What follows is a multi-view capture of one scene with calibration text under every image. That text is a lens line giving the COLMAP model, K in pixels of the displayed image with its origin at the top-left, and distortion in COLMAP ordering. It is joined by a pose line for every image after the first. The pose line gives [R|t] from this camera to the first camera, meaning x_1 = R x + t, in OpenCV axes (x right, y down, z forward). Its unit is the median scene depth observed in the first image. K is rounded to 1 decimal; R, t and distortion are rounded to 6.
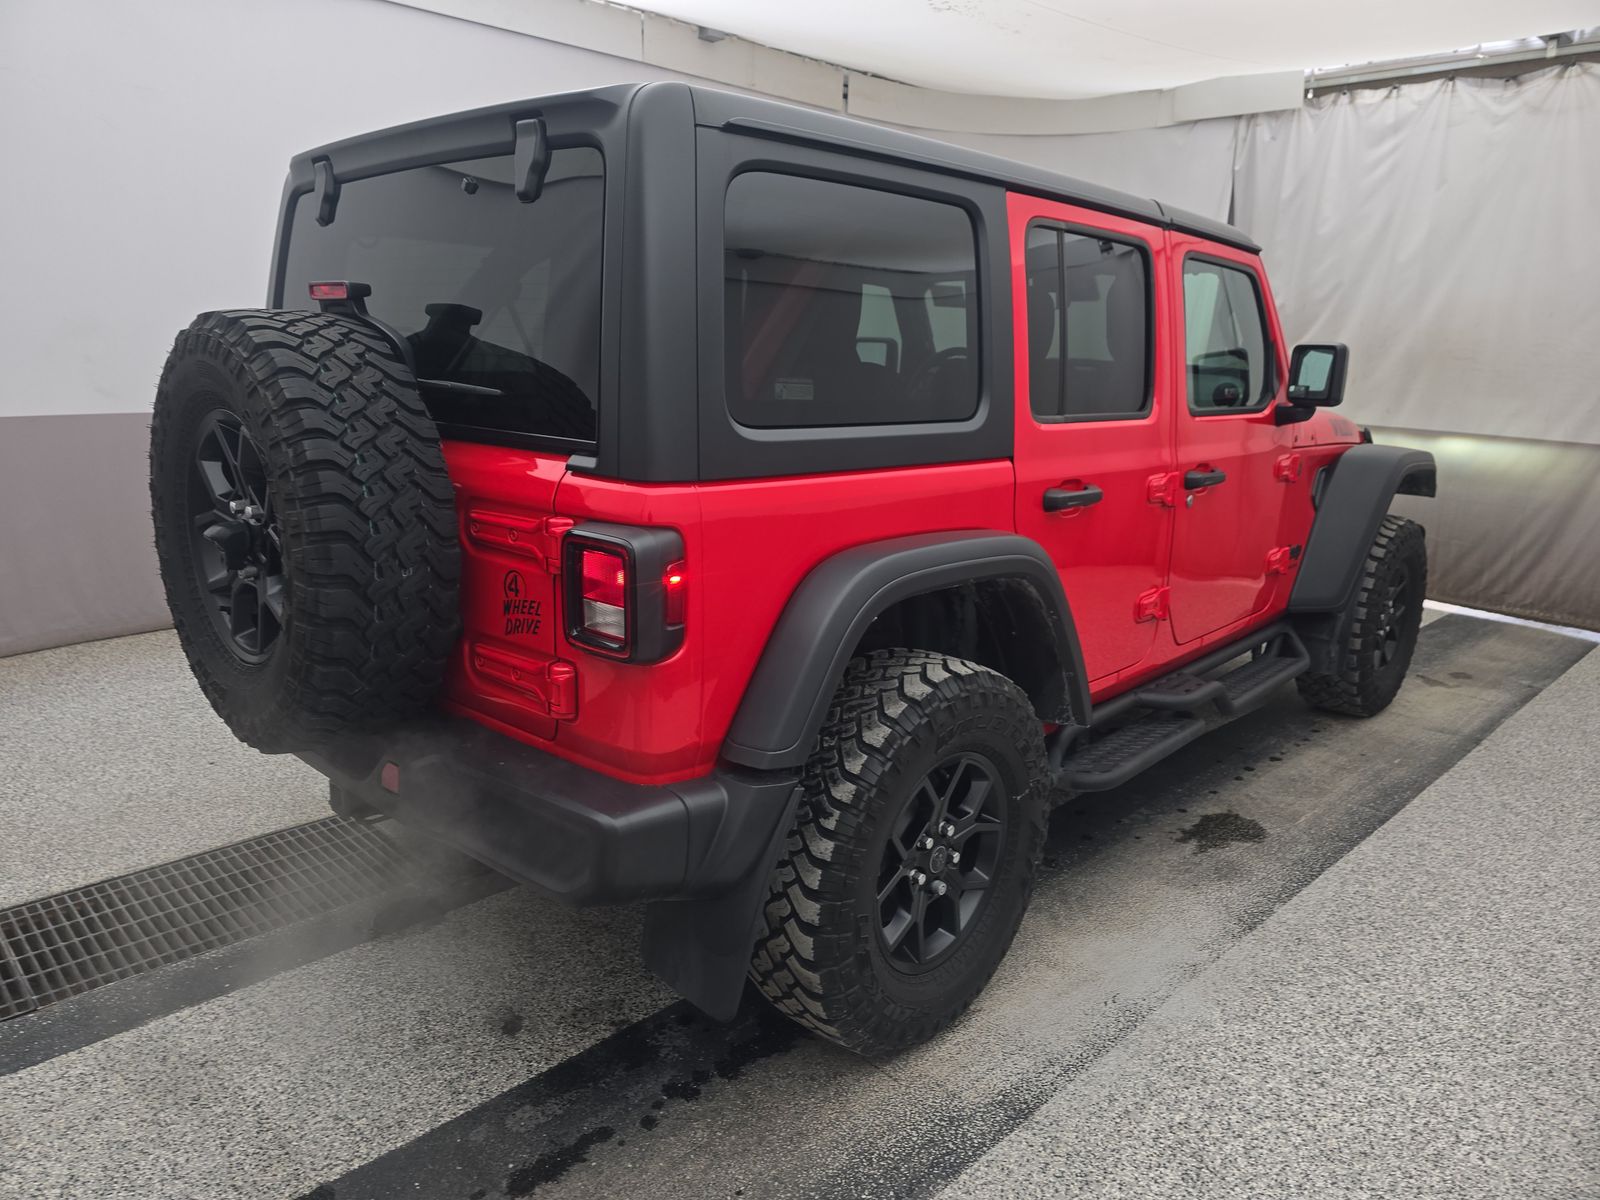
lens RADIAL K [[1121.8, 0, 800.0], [0, 1121.8, 600.0], [0, 0, 1]] dist [0.003089, 0.004573]
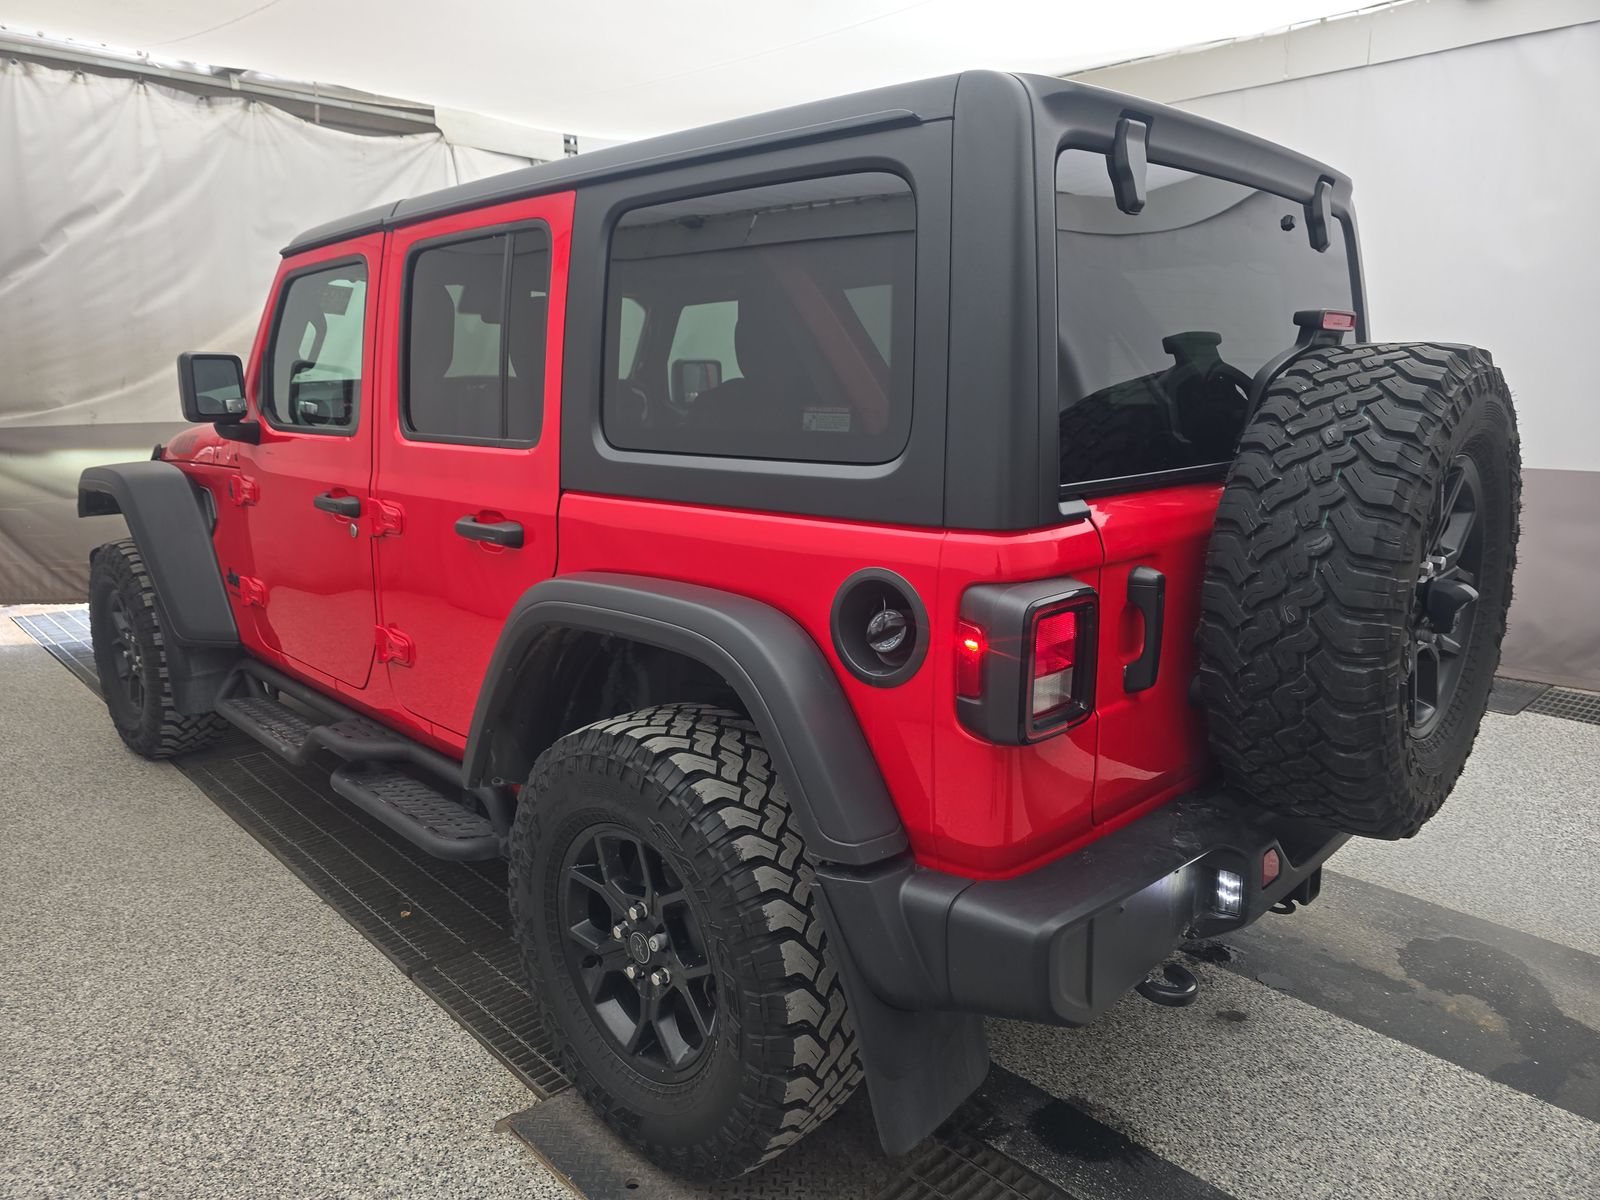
lens RADIAL K [[1060.8, 0, 800.0], [0, 1060.8, 600.0], [0, 0, 1]] dist [-0.008046, -0.002965]
pose [[0.007941, -0.244437, 0.969633, -0.894626], [0.220562, 0.946210, 0.236725, -0.255183], [-0.975341, 0.211984, 0.061428, 0.985650]]
